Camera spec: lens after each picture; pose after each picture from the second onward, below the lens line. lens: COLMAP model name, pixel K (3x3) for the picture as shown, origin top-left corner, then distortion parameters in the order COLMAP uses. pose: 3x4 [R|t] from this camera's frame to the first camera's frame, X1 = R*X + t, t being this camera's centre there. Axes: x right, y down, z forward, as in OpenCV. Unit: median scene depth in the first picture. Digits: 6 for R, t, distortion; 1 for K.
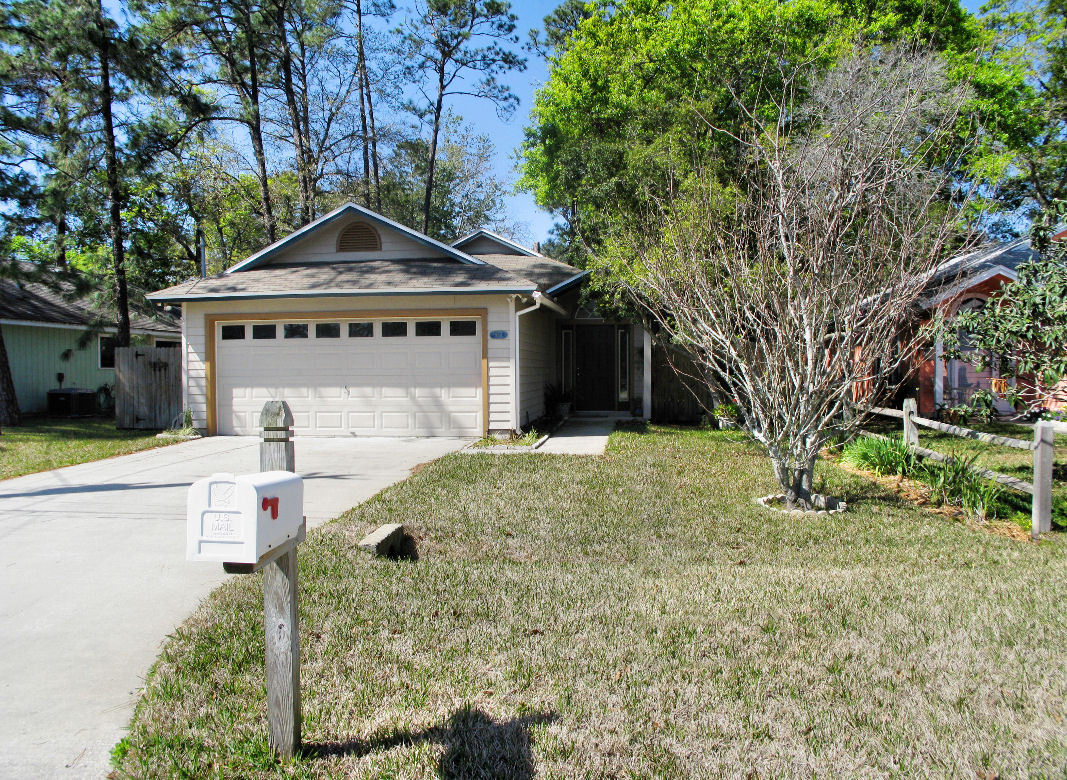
lens RADIAL K [[819.6, 0, 513.8], [0, 819.6, 380.7], [0, 0, 1]] dist [-0.123966, 0.109398]
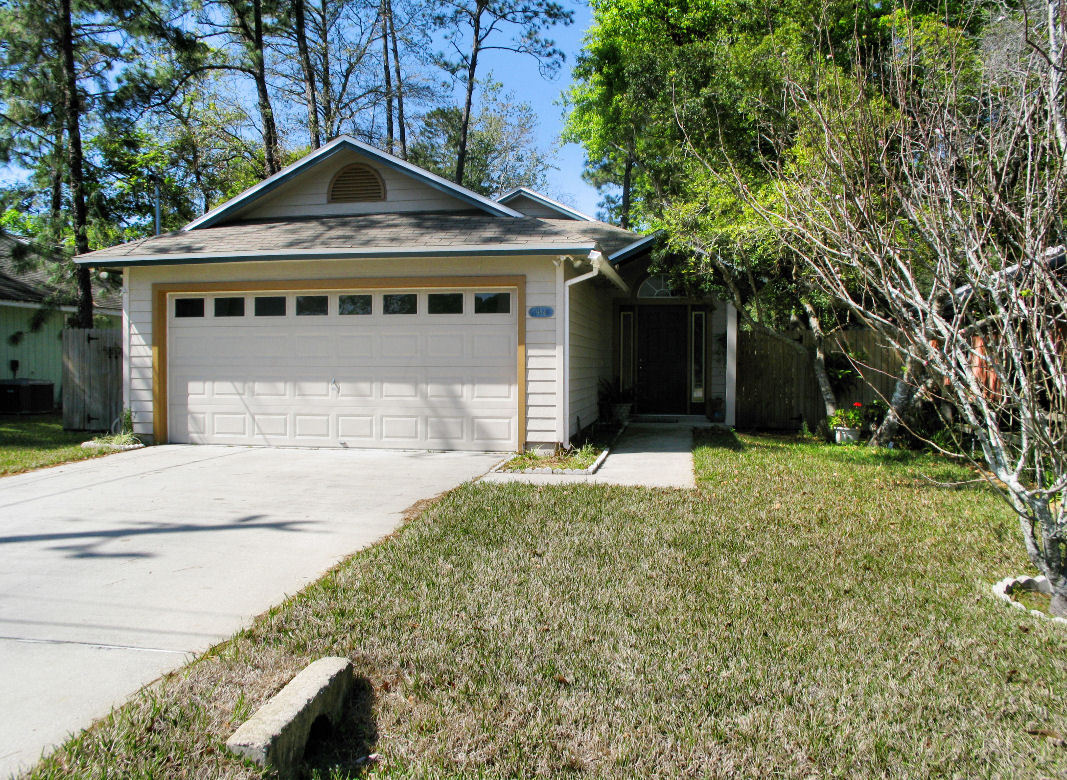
lens RADIAL K [[790.3, 0, 538.1], [0, 790.3, 388.9], [0, 0, 1]] dist [0.008258, 0.001299]
pose [[0.999787, 0.009663, -0.018218, -0.006779], [-0.009310, 0.999769, 0.019385, -0.001277], [0.018401, -0.019211, 0.999646, 0.264190]]
